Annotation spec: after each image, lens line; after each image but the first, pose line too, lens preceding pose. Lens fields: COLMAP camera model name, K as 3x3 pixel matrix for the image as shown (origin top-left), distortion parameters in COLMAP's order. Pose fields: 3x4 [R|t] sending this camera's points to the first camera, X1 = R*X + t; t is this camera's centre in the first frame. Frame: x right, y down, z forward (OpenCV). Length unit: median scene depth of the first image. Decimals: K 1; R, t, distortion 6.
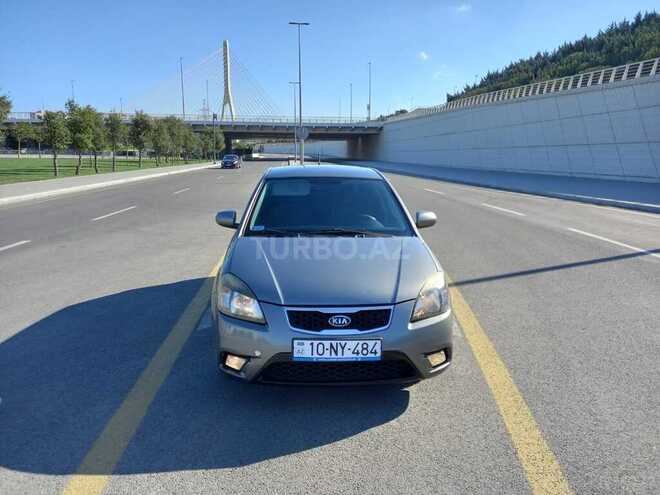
lens RADIAL K [[473.9, 0, 337.0], [0, 473.9, 248.7], [0, 0, 1]] dist [0.059296, -0.049554]
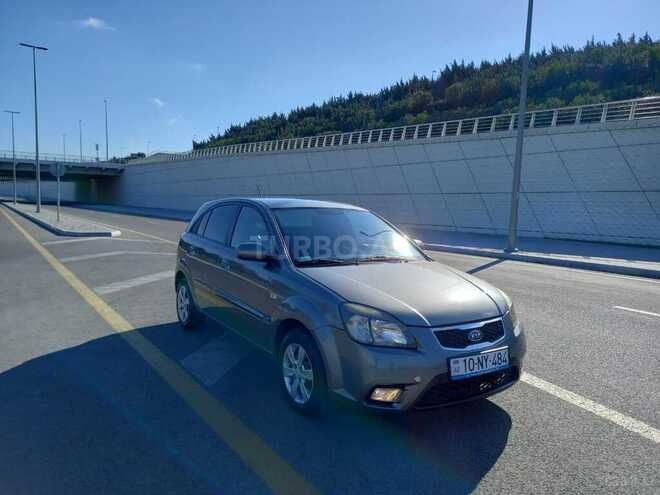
lens RADIAL K [[473.9, 0, 337.0], [0, 473.9, 248.7], [0, 0, 1]] dist [0.059296, -0.049554]
pose [[0.864549, -0.027385, 0.501801, -0.046414], [0.075449, 0.994270, -0.075730, 0.000986], [-0.496852, 0.103332, 0.861662, 0.012845]]
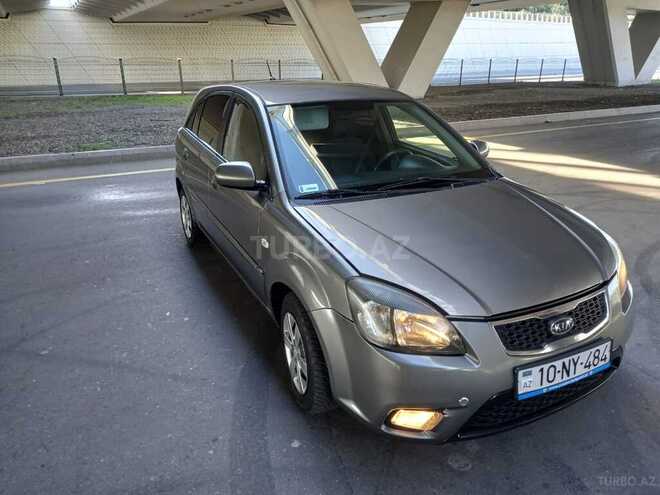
lens RADIAL K [[473.9, 0, 337.0], [0, 473.9, 248.7], [0, 0, 1]] dist [0.059296, -0.049554]
pose [[0.918236, -0.154277, 0.364749, -0.030721], [0.083269, 0.975625, 0.203033, -0.007136], [-0.387182, -0.156060, 0.908700, 0.030594]]
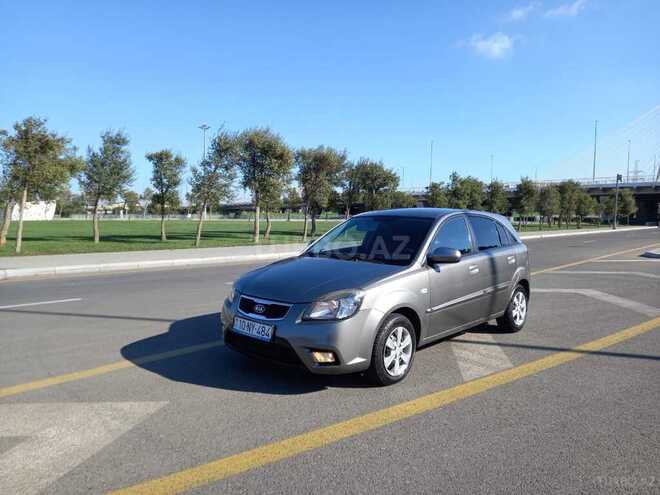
lens RADIAL K [[473.9, 0, 337.0], [0, 473.9, 248.7], [0, 0, 1]] dist [0.059296, -0.049554]
pose [[0.694061, 0.047177, -0.718369, 0.067190], [-0.143411, 0.986912, -0.073745, 0.002930], [0.705487, 0.154205, 0.691743, 0.010566]]
